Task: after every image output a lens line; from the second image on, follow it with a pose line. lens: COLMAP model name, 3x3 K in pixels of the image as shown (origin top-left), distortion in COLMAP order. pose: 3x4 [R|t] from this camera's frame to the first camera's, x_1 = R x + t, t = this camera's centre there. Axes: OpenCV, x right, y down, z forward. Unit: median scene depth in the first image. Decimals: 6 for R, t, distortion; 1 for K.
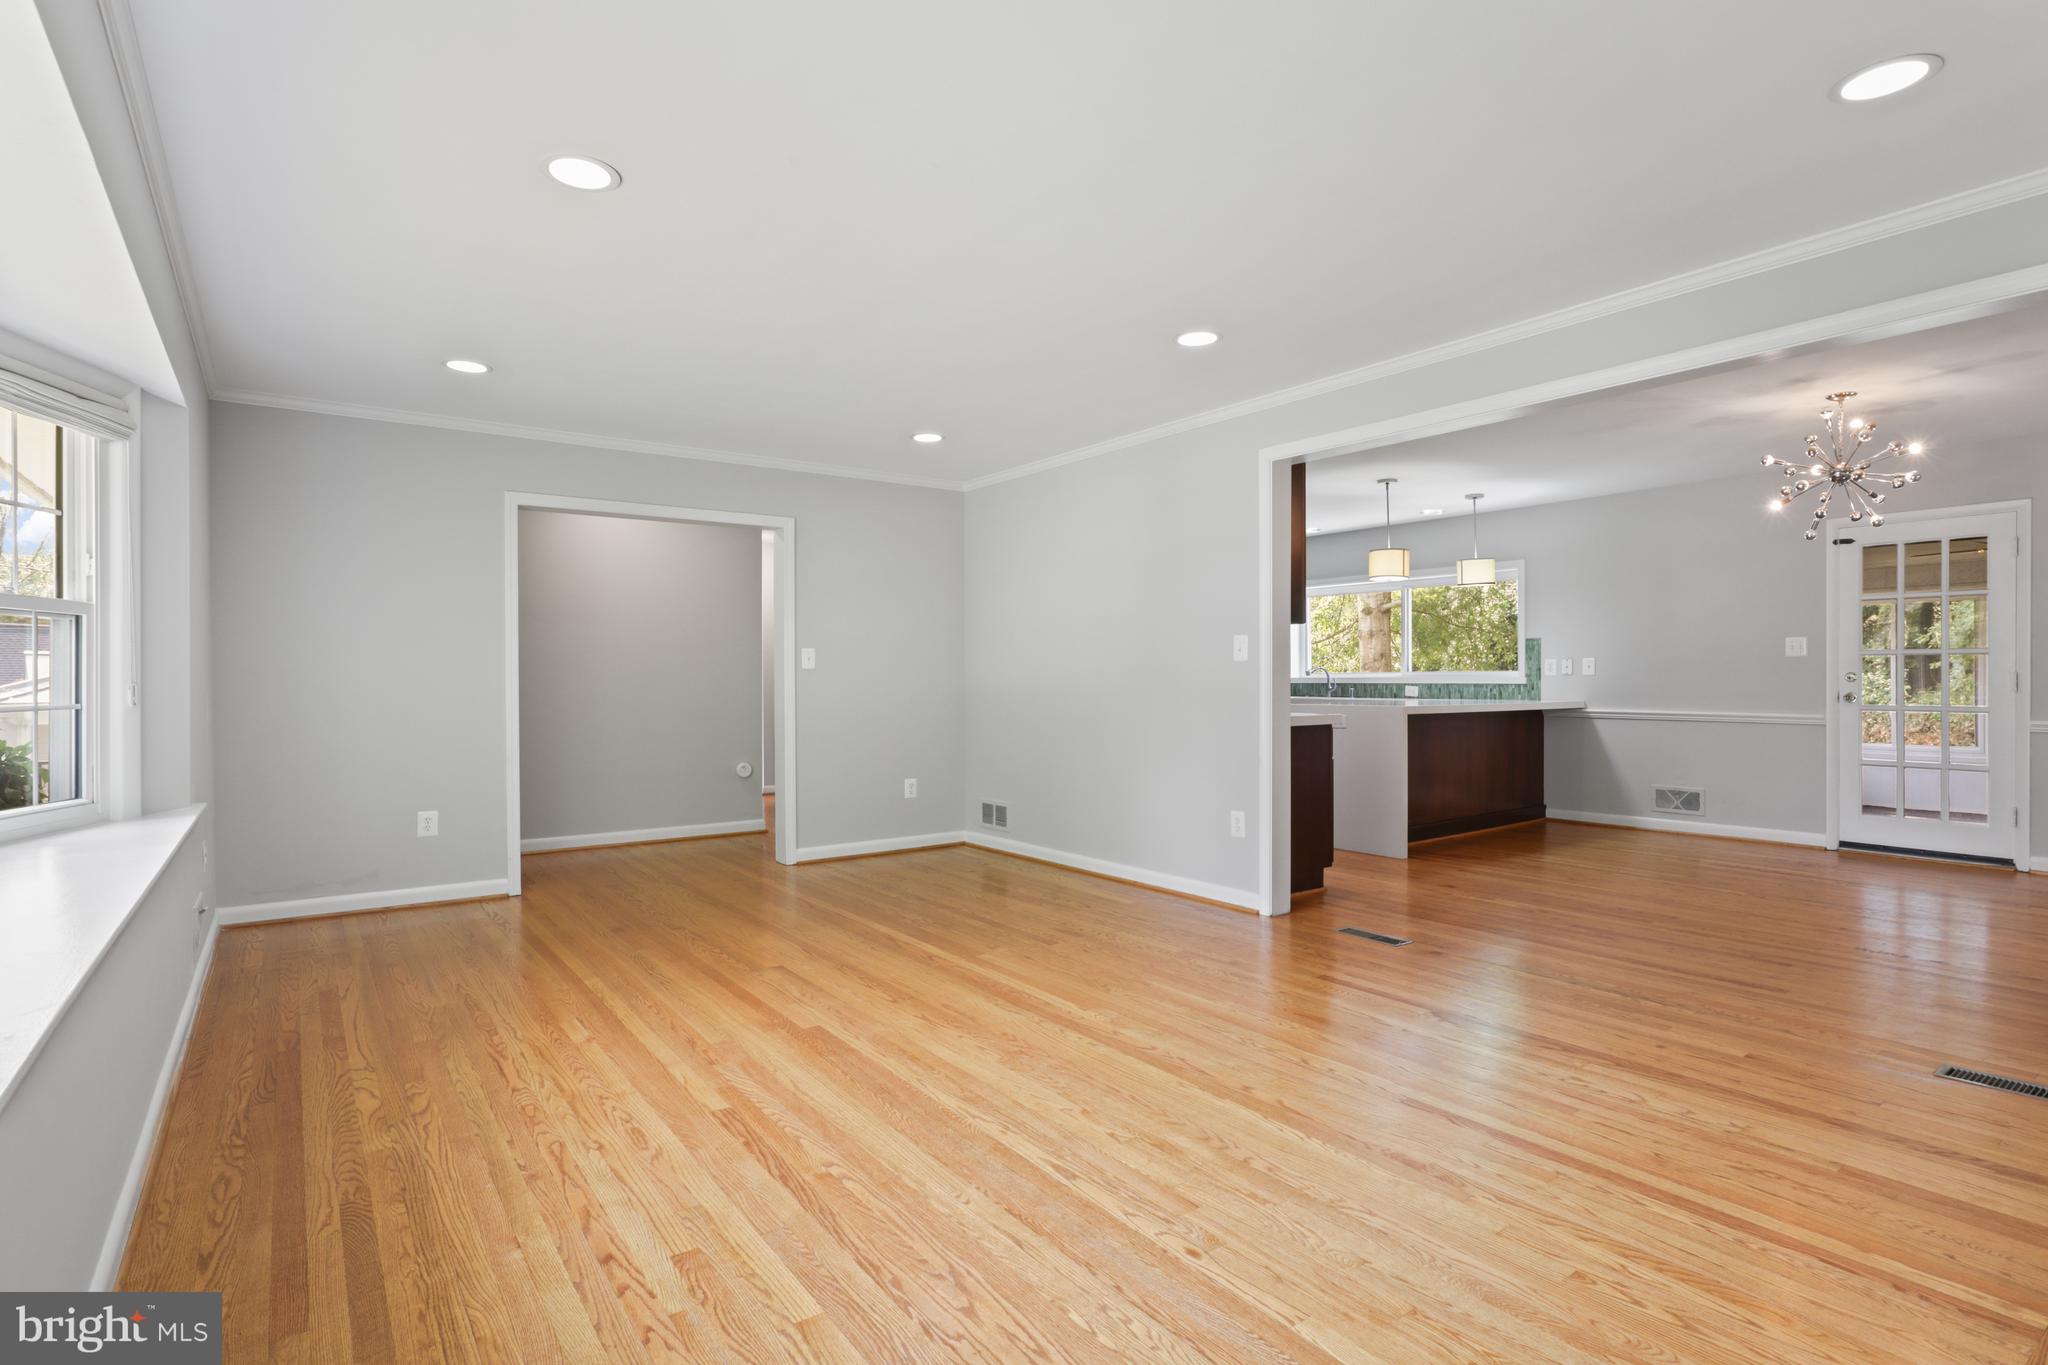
lens RADIAL K [[1035.0, 0, 1037.8], [0, 1035.0, 678.6], [0, 0, 1]] dist [-0.020856, 0.016708]
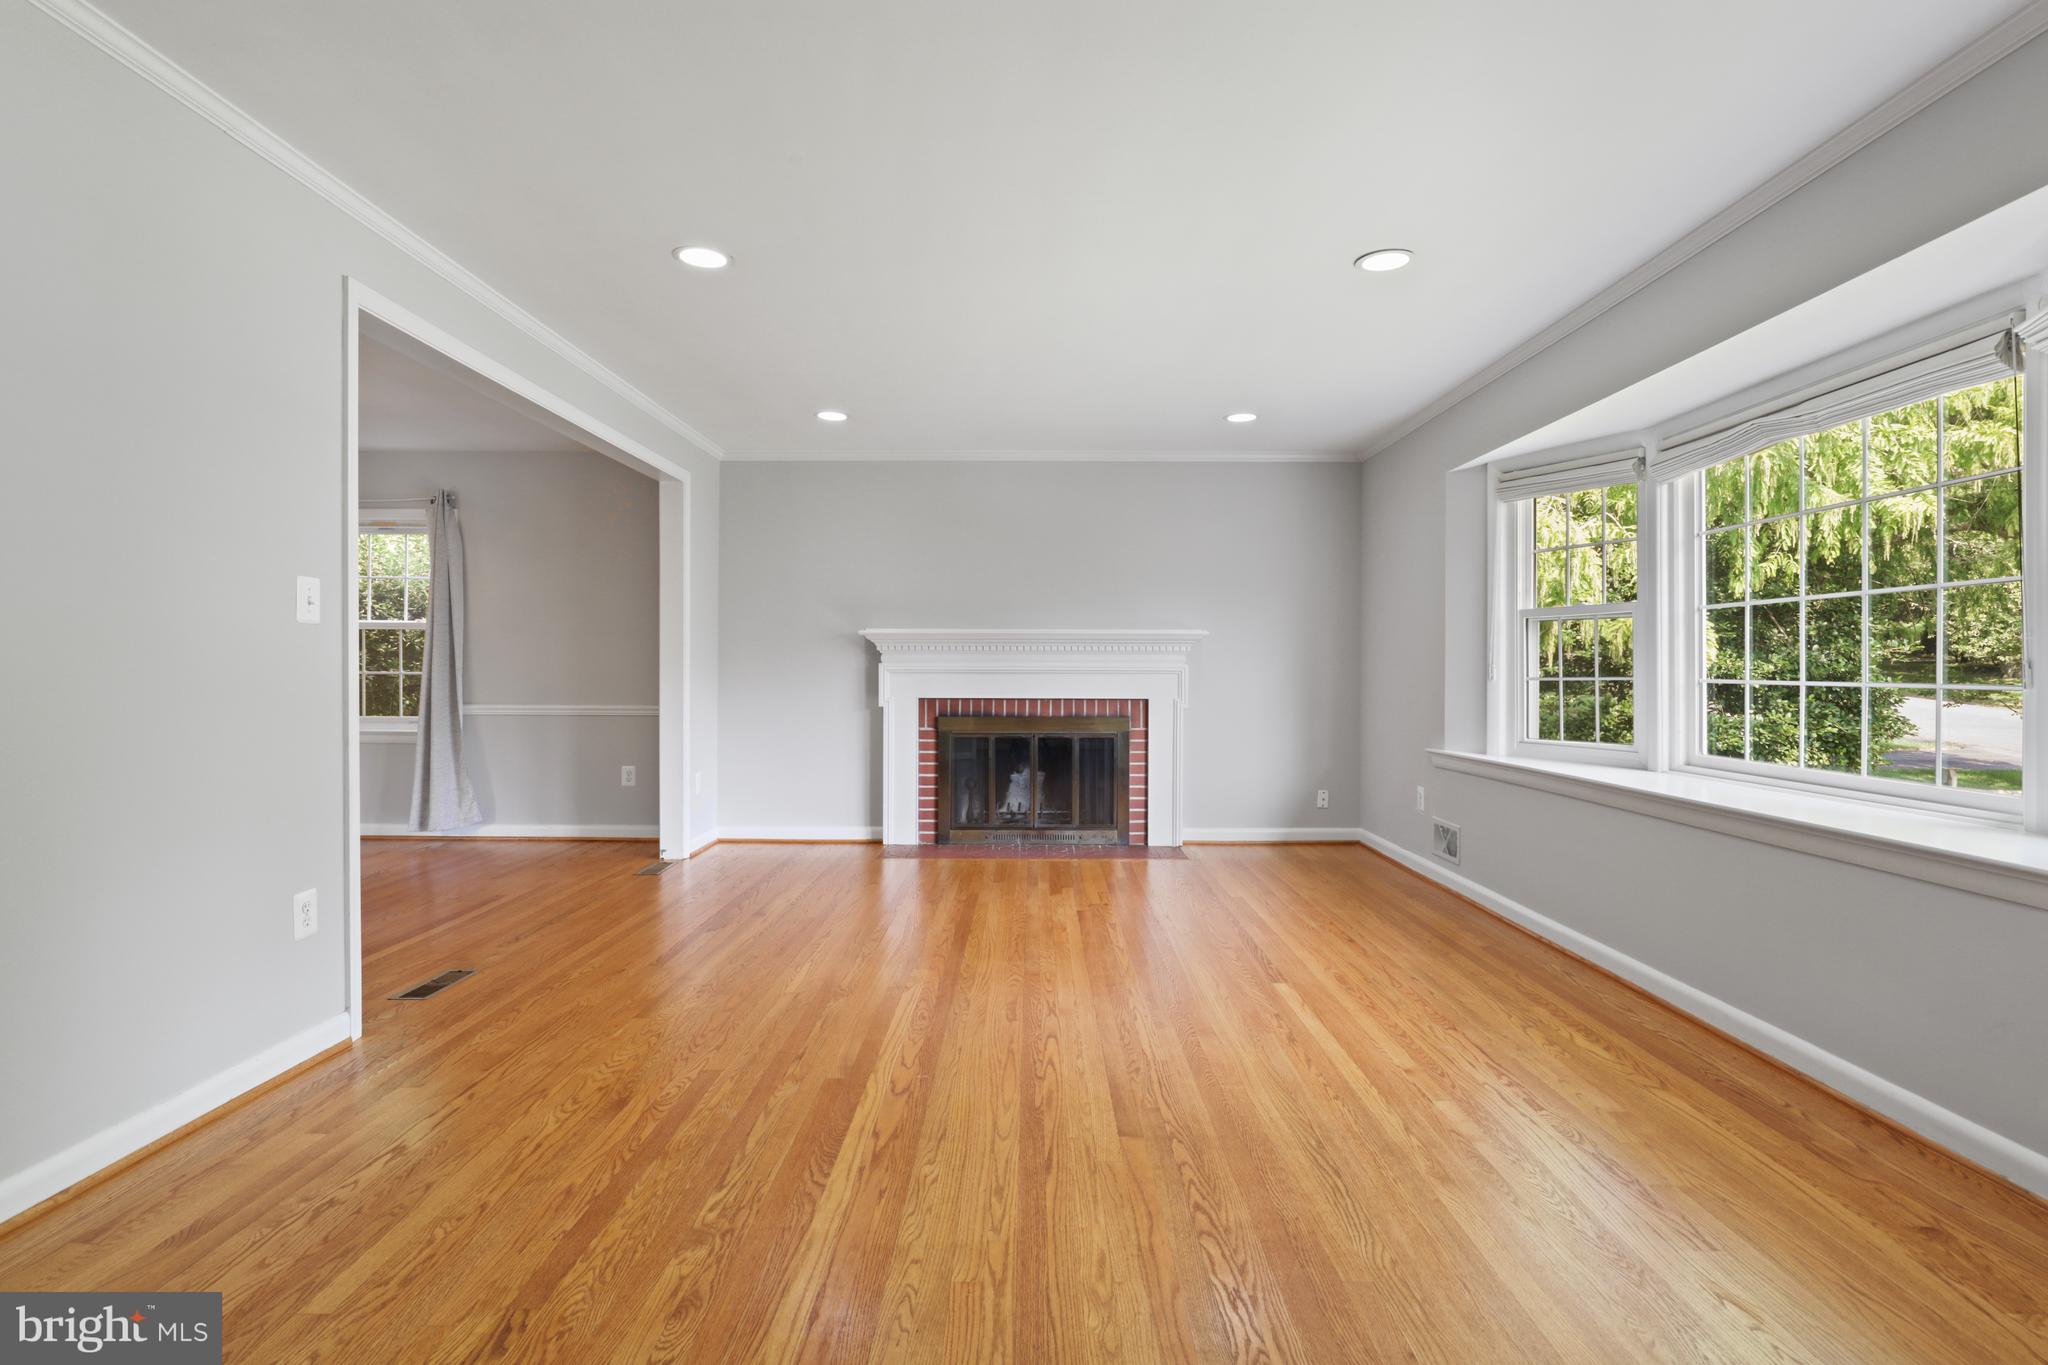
lens RADIAL K [[1035.0, 0, 1009.6], [0, 1035.0, 673.3], [0, 0, 1]] dist [-0.020856, 0.016708]
pose [[-0.793130, -0.001001, 0.609051, -0.630940], [-0.000424, 0.999999, 0.001091, 0.014048], [-0.609052, 0.000606, -0.793130, 1.702997]]
